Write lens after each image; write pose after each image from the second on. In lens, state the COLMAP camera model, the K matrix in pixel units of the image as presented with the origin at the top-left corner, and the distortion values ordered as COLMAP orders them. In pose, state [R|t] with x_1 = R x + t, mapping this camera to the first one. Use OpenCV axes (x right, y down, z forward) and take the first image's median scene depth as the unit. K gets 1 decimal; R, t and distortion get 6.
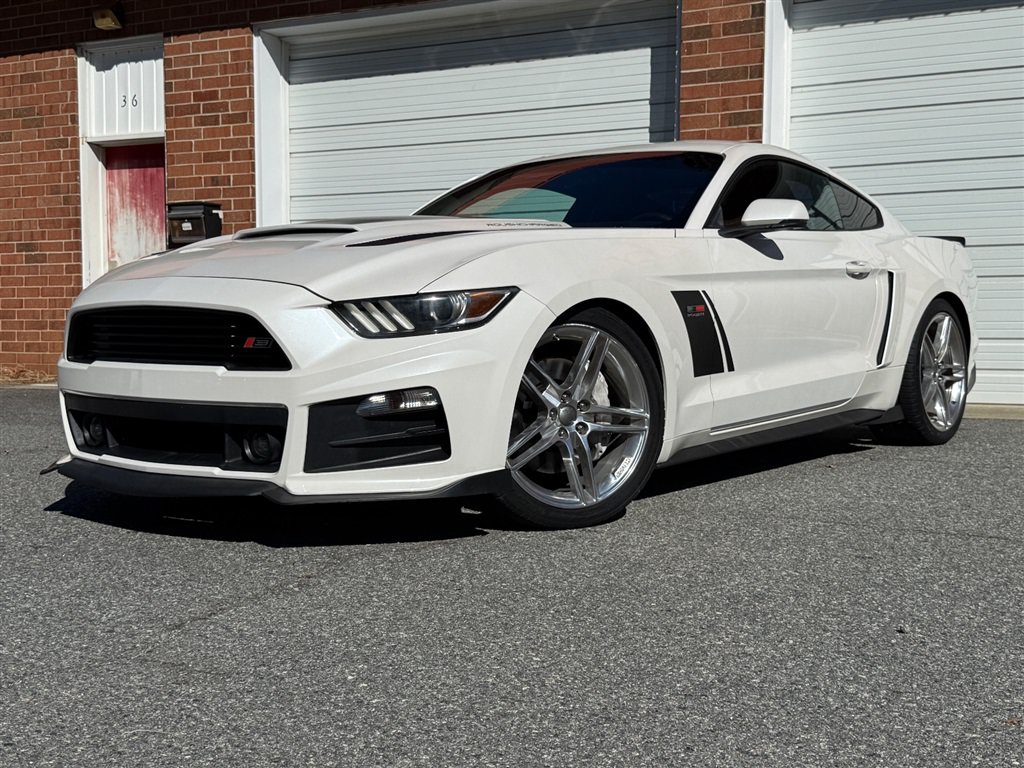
lens RADIAL K [[1289.2, 0, 510.9], [0, 1289.2, 380.9], [0, 0, 1]] dist [0.072668, 0.000000]
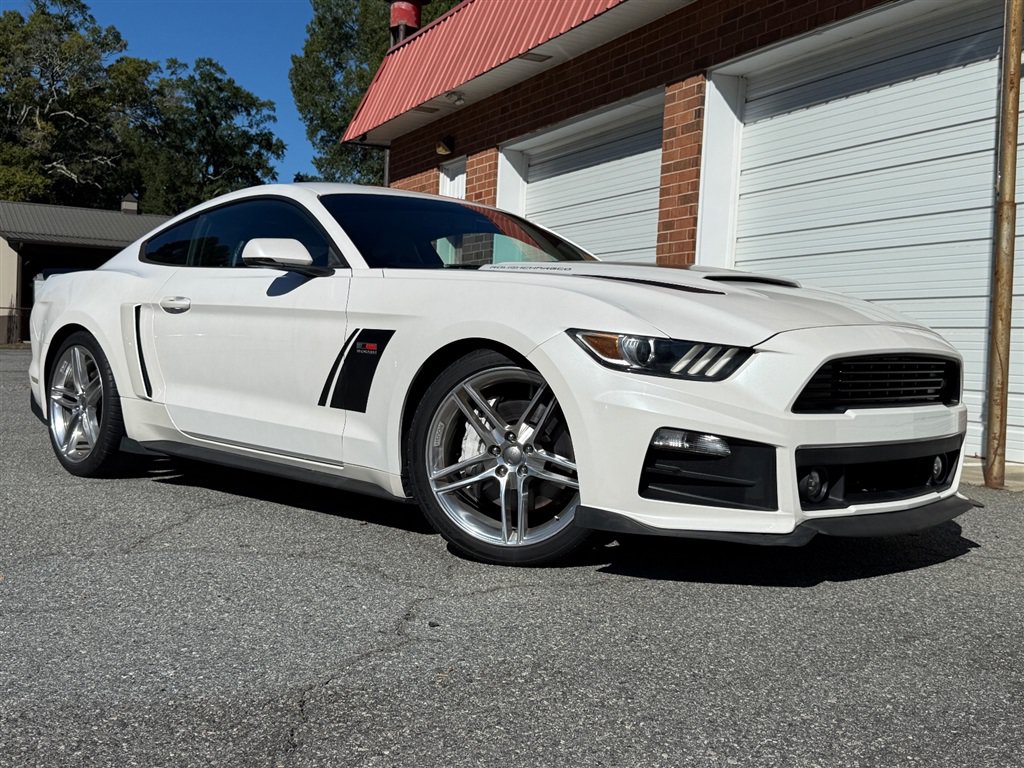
lens RADIAL K [[1204.3, 0, 516.1], [0, 1204.3, 390.1], [0, 0, 1]] dist [0.052594, 0.000000]
pose [[0.778008, 0.047372, -0.626466, 0.795956], [-0.063436, 0.997980, -0.003317, -0.003577], [0.625043, 0.042321, 0.779442, -0.007672]]
